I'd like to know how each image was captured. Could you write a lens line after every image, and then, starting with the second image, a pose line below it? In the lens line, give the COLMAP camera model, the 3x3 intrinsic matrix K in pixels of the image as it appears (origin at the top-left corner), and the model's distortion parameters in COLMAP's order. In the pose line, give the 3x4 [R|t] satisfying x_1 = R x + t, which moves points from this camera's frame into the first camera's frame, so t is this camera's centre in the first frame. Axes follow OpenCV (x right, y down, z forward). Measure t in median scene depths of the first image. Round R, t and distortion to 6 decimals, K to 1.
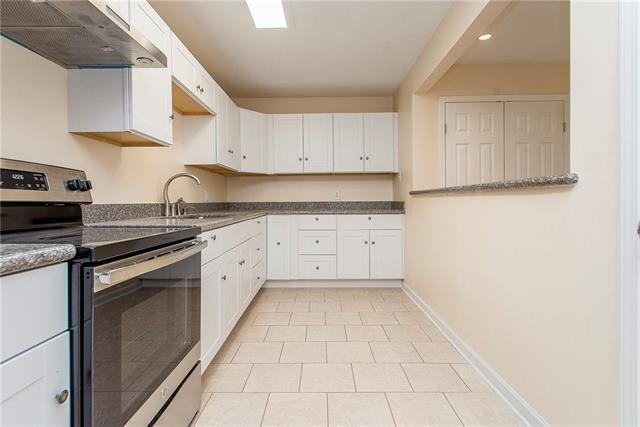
lens RADIAL K [[297.6, 0, 320.0], [0, 297.6, 213.5], [0, 0, 1]] dist [0.000674, 0.000064]
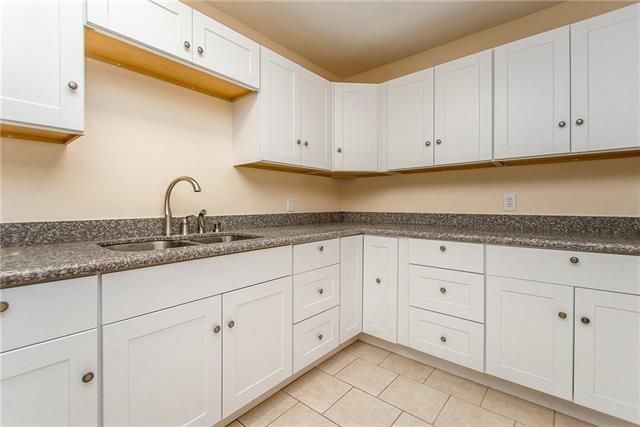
lens RADIAL K [[280.3, 0, 315.4], [0, 280.3, 212.9], [0, 0, 1]] dist [-0.003268, -0.000112]
pose [[0.758664, 0.021494, -0.651128, 0.142069], [-0.030913, 0.999518, -0.003024, -0.036815], [0.650748, 0.022422, 0.758962, 0.460358]]
